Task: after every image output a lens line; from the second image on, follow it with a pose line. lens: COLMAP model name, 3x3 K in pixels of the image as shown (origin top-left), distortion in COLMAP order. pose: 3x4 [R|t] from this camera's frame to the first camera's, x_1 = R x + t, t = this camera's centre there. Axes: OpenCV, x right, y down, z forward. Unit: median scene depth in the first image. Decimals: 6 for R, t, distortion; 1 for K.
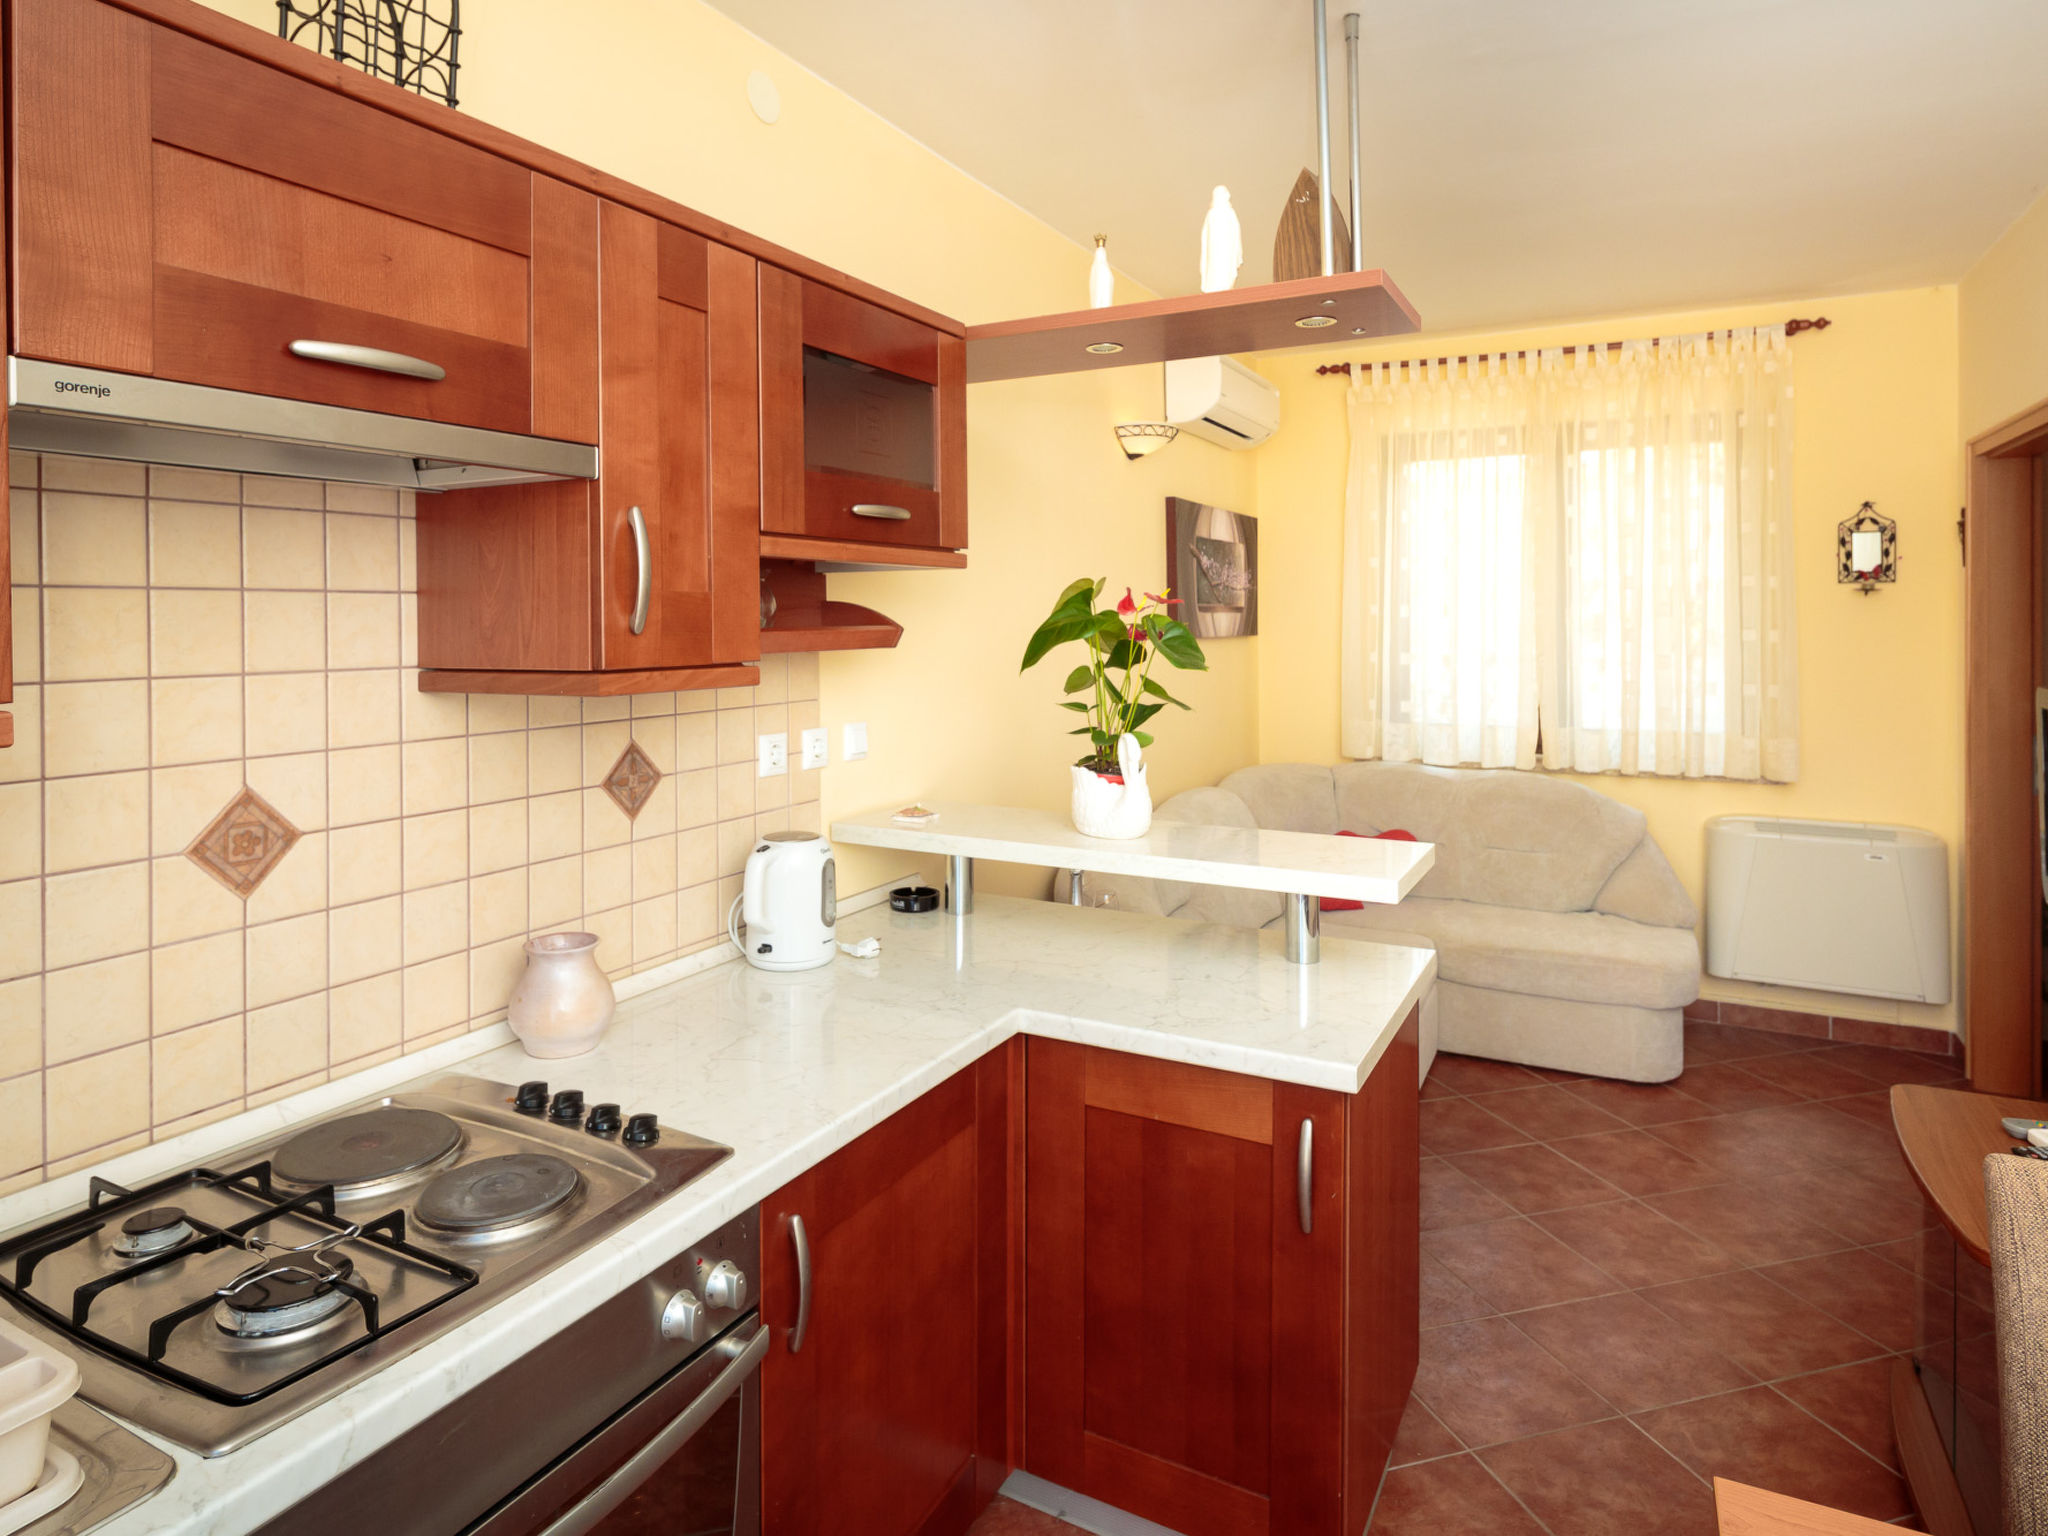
lens RADIAL K [[1173.9, 0, 1015.6], [0, 1173.9, 618.0], [0, 0, 1]] dist [0.003502, -0.005142]
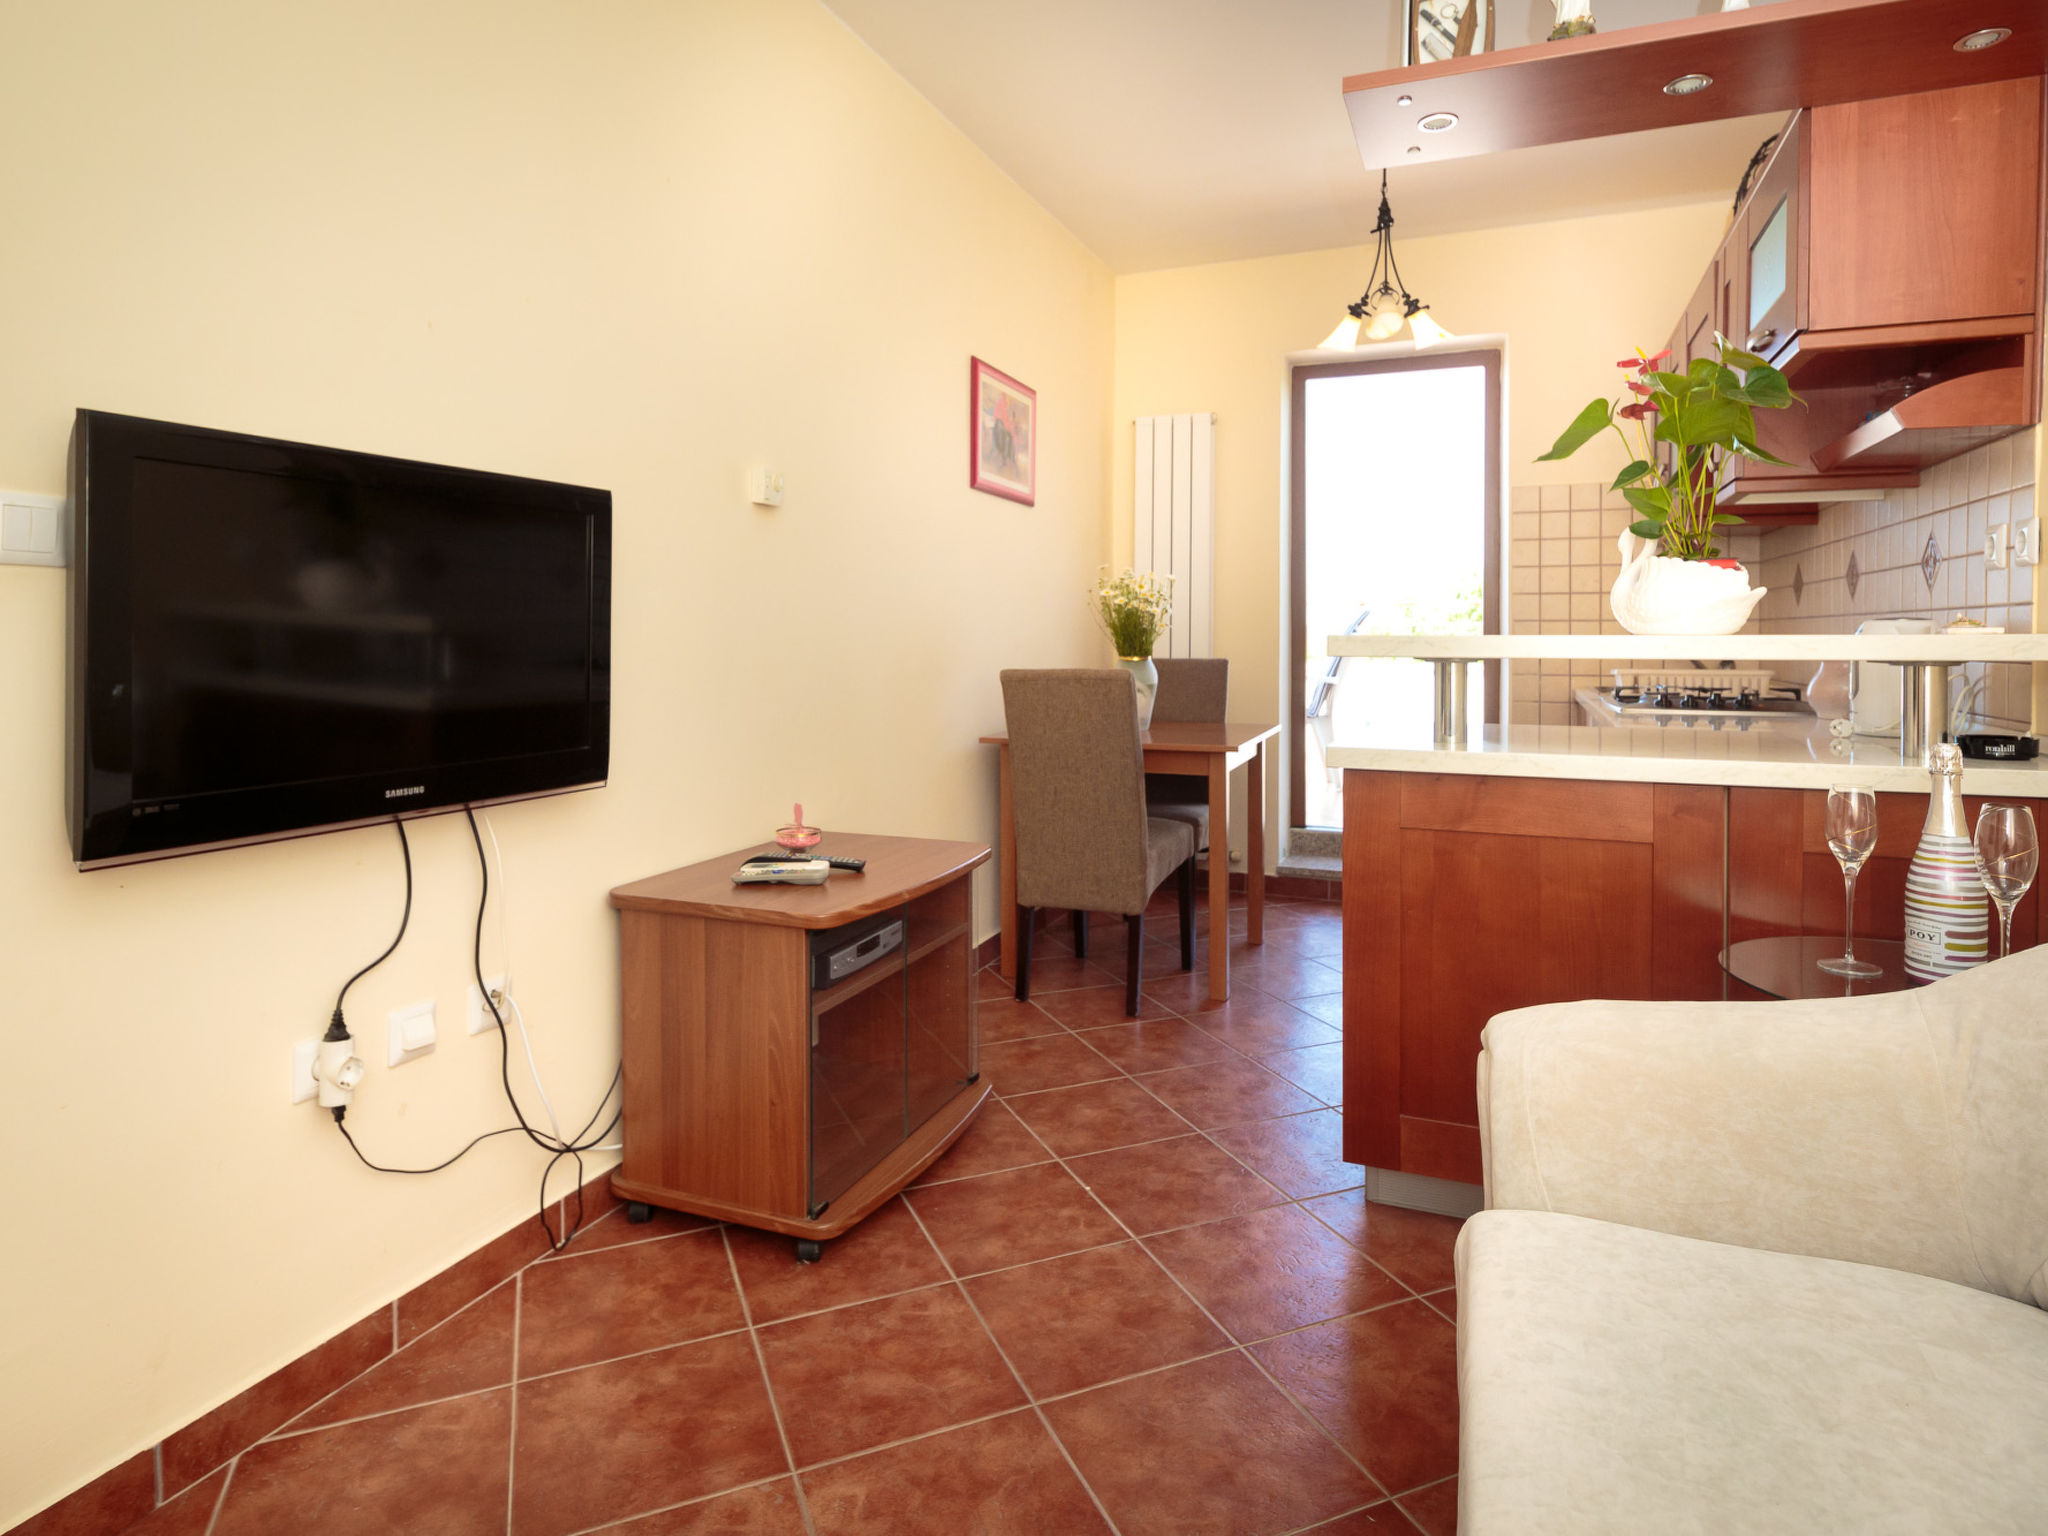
lens RADIAL K [[1148.0, 0, 1021.3], [0, 1148.0, 655.4], [0, 0, 1]] dist [0.005962, -0.006533]
pose [[-0.995381, 0.003579, -0.095941, 0.778302], [0.001625, 0.999790, 0.020440, 0.212796], [0.095994, 0.020189, -0.995177, 2.121519]]
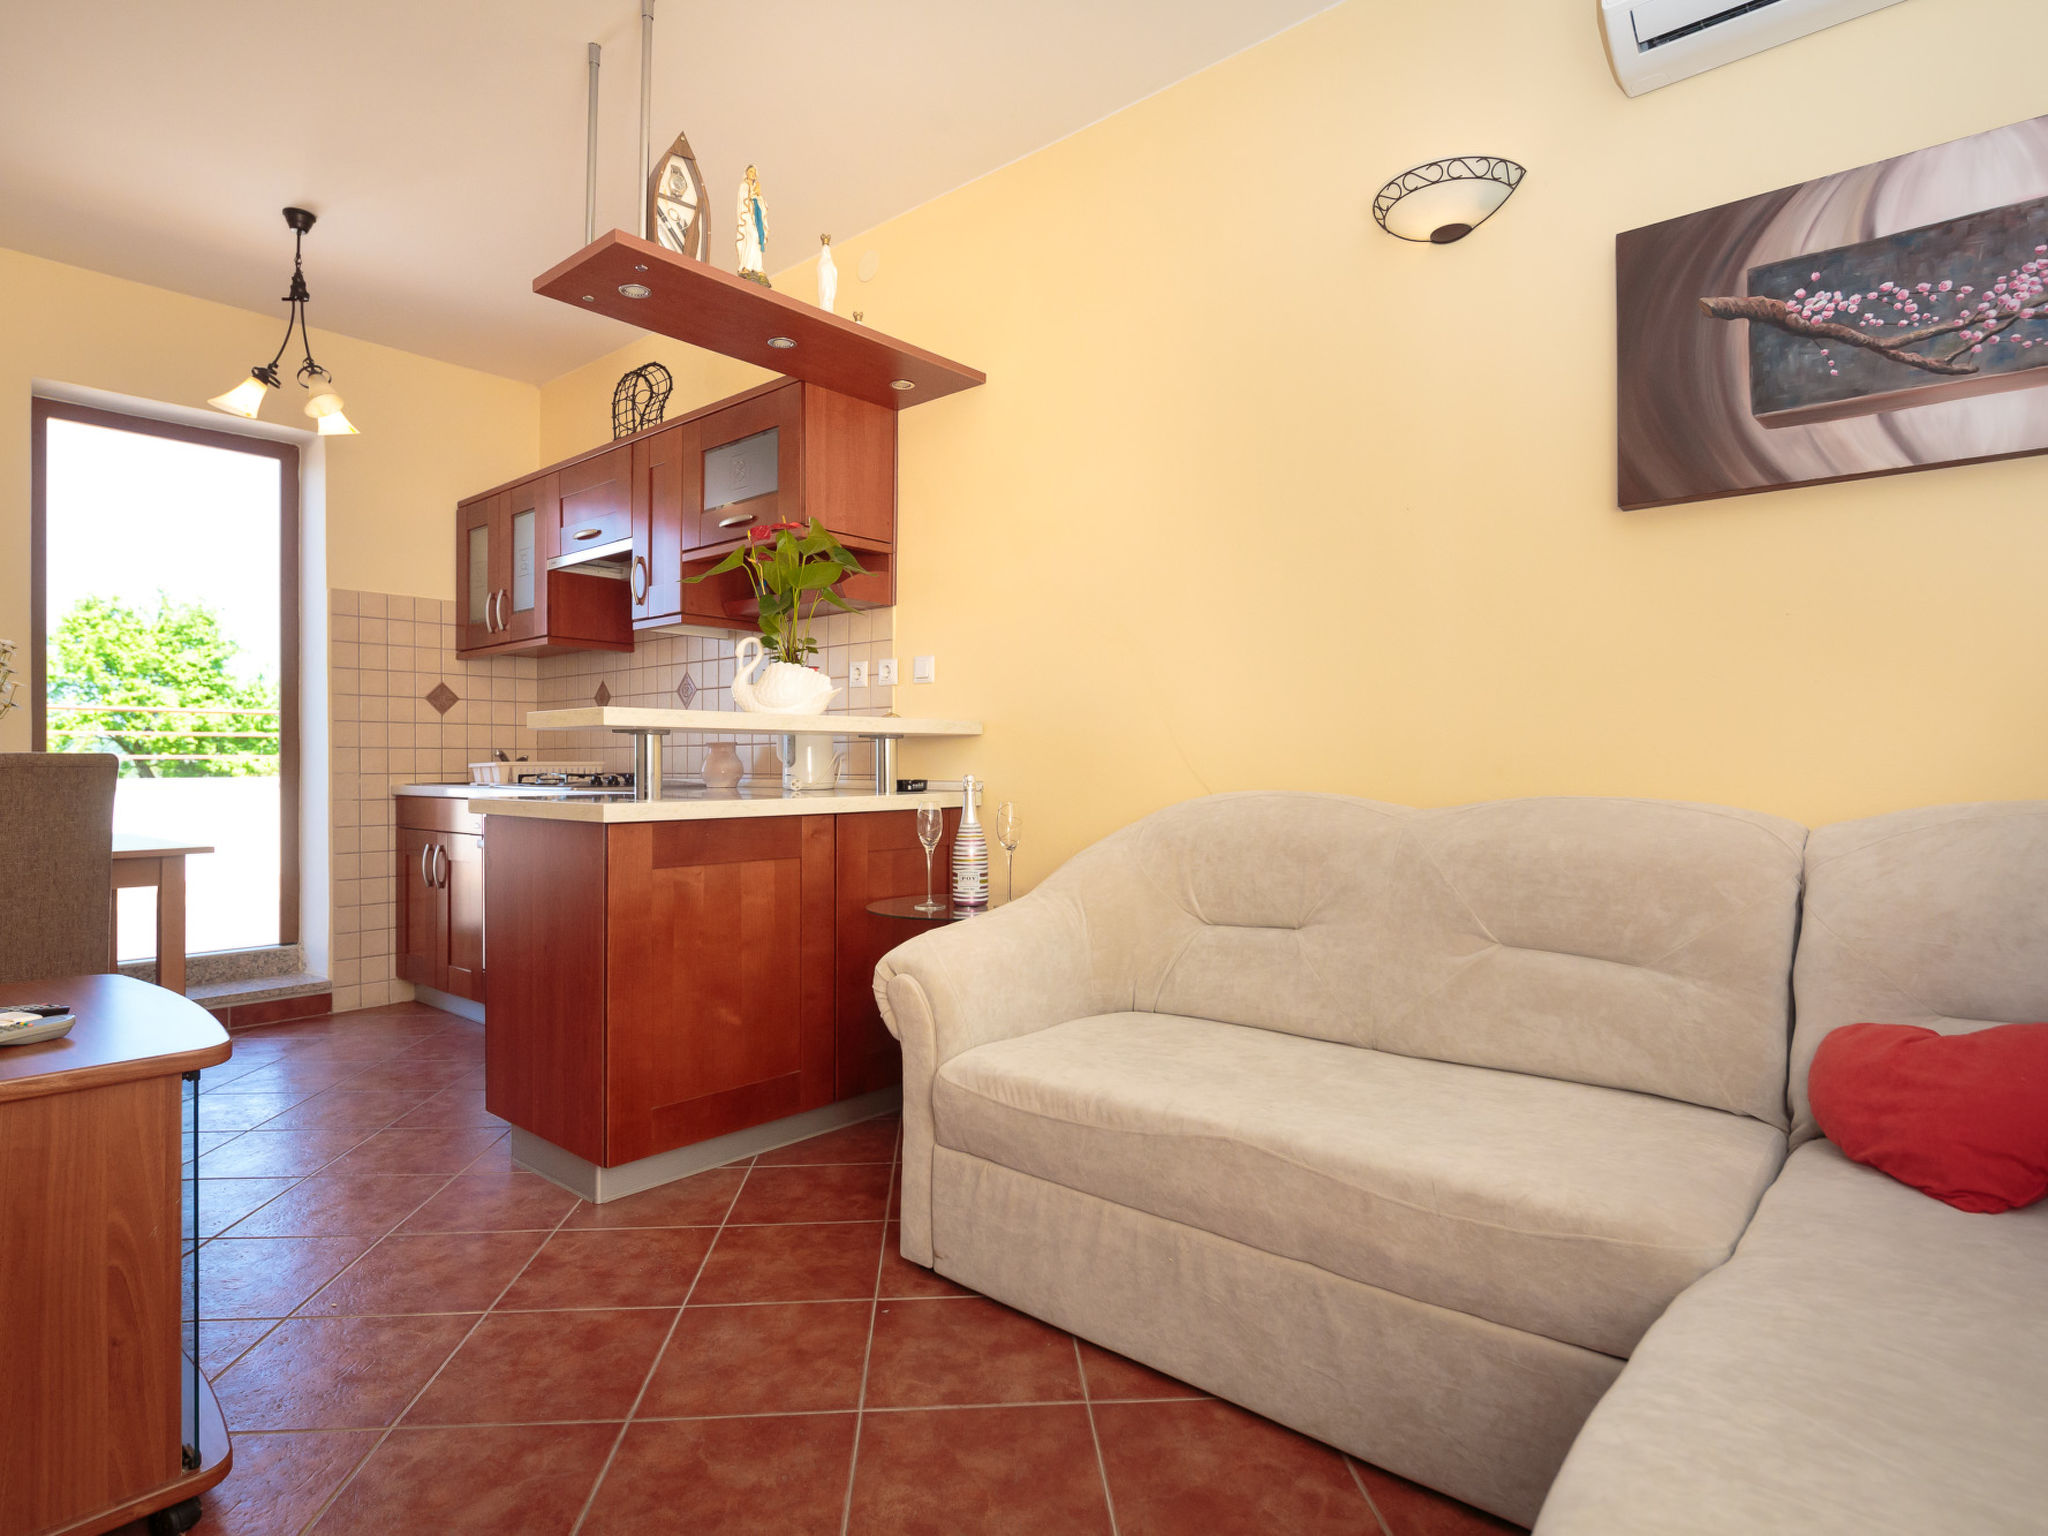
lens RADIAL K [[1116.3, 0, 1002.2], [0, 1116.3, 765.0], [0, 0, 1]] dist [-0.002903, -0.001721]
pose [[-0.231639, -0.002336, -0.972799, 1.423211], [-0.001532, 0.999997, -0.002036, 0.279843], [0.972801, 0.001019, -0.231642, 1.779719]]
